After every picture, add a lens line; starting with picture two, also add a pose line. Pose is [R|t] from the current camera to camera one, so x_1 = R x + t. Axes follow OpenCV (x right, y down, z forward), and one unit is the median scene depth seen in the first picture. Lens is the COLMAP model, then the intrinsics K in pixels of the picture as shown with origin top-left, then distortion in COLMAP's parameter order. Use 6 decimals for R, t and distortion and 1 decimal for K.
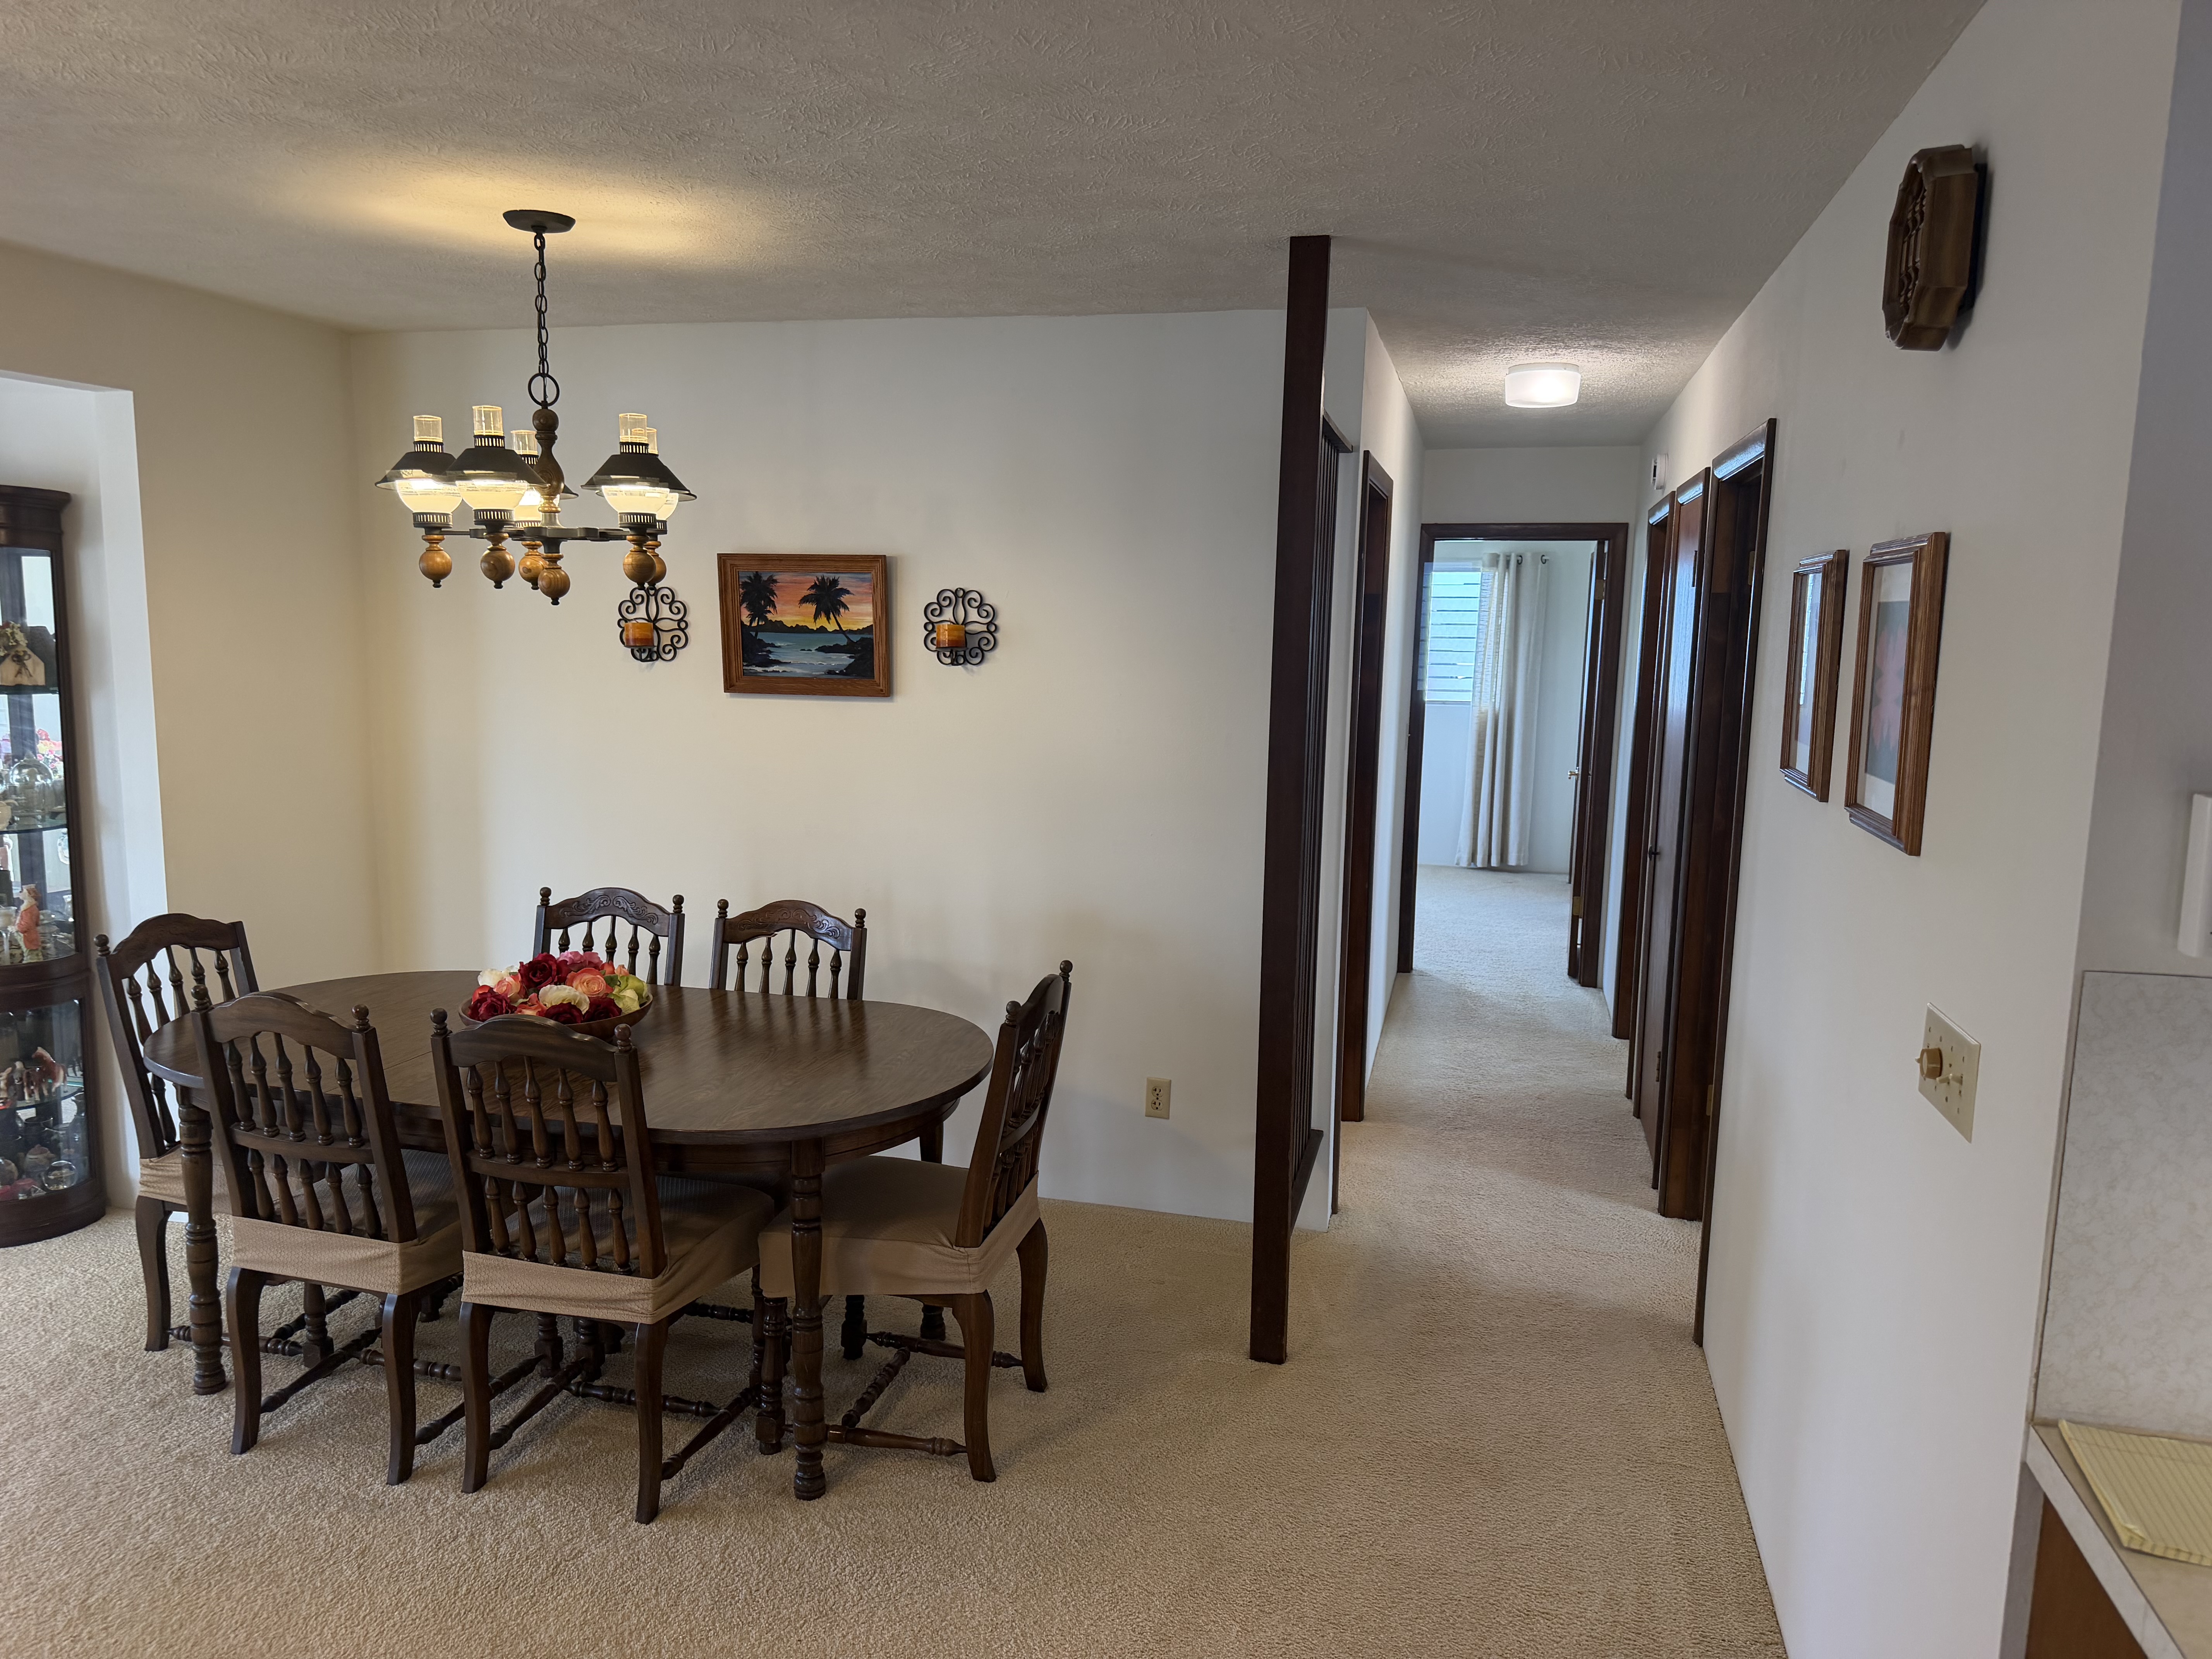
lens RADIAL K [[1593.4, 0, 1100.1], [0, 1593.4, 823.6], [0, 0, 1]] dist [0.040220, -0.005477]
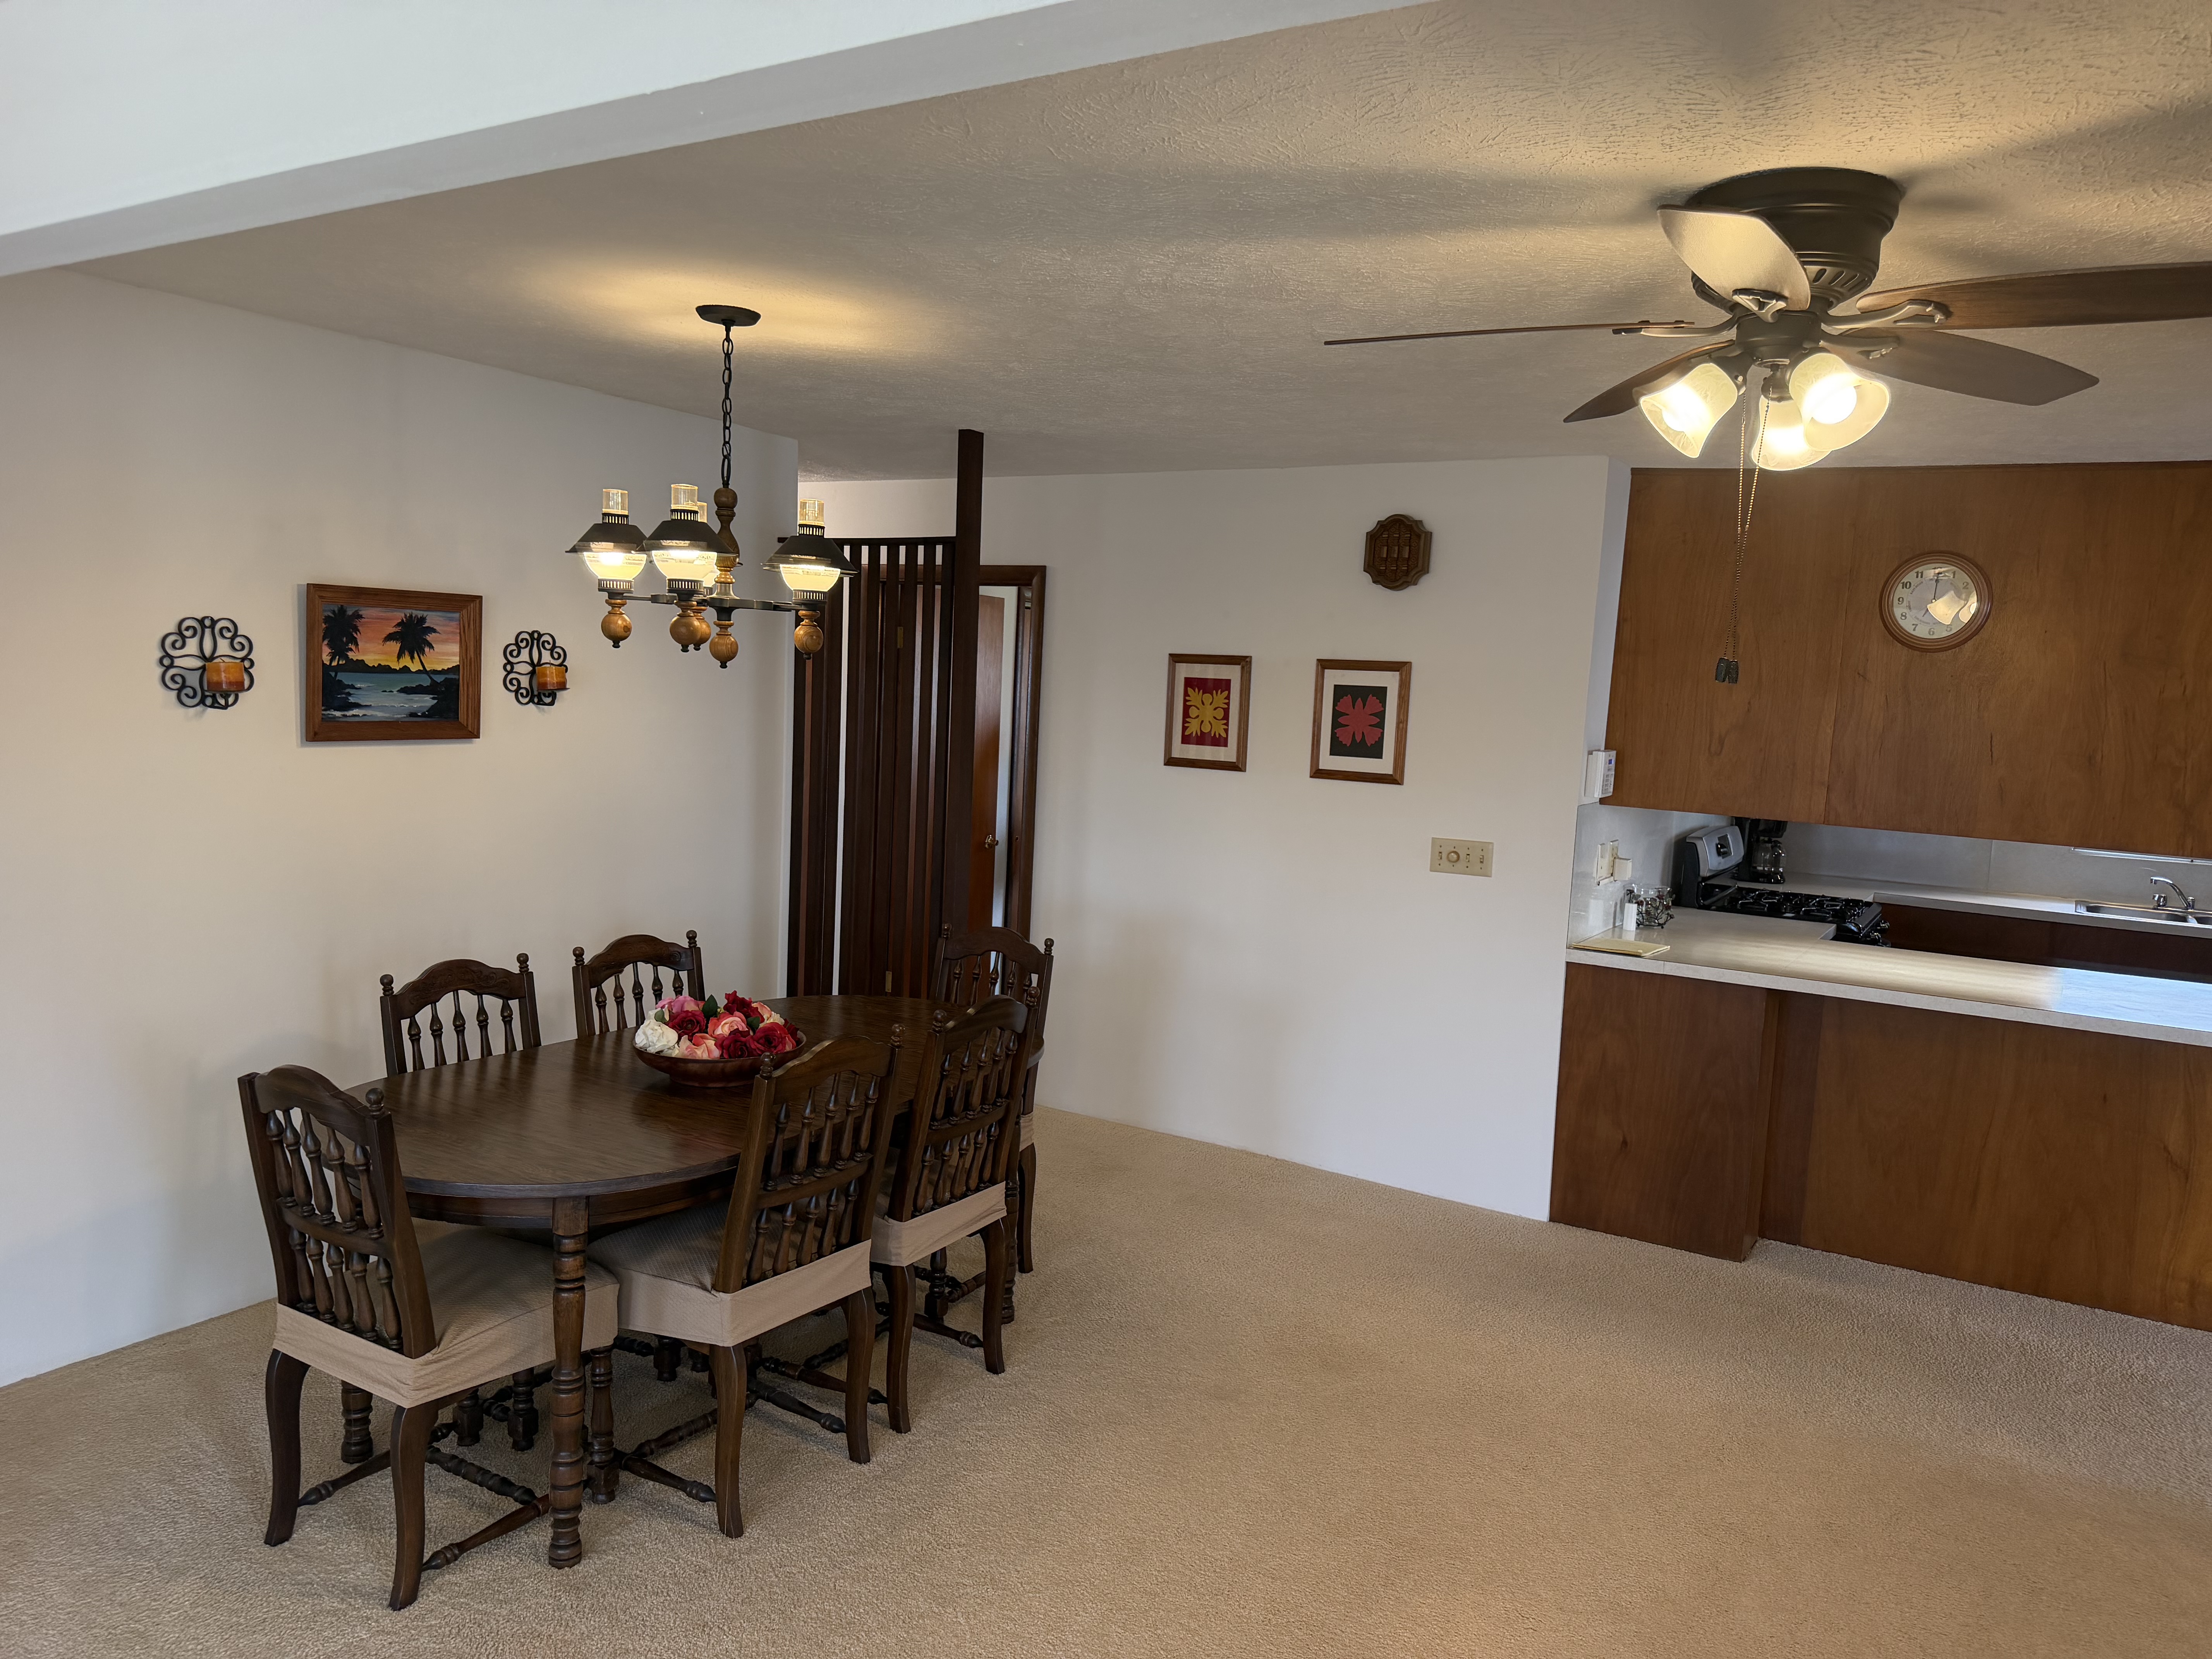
lens RADIAL K [[1593.4, 0, 1097.3], [0, 1593.4, 841.7], [0, 0, 1]] dist [0.040220, -0.005477]
pose [[0.332686, -0.107768, 0.936860, -0.944540], [0.080005, 0.993093, 0.085826, -0.070363], [-0.939638, 0.046400, 0.339010, 0.305476]]
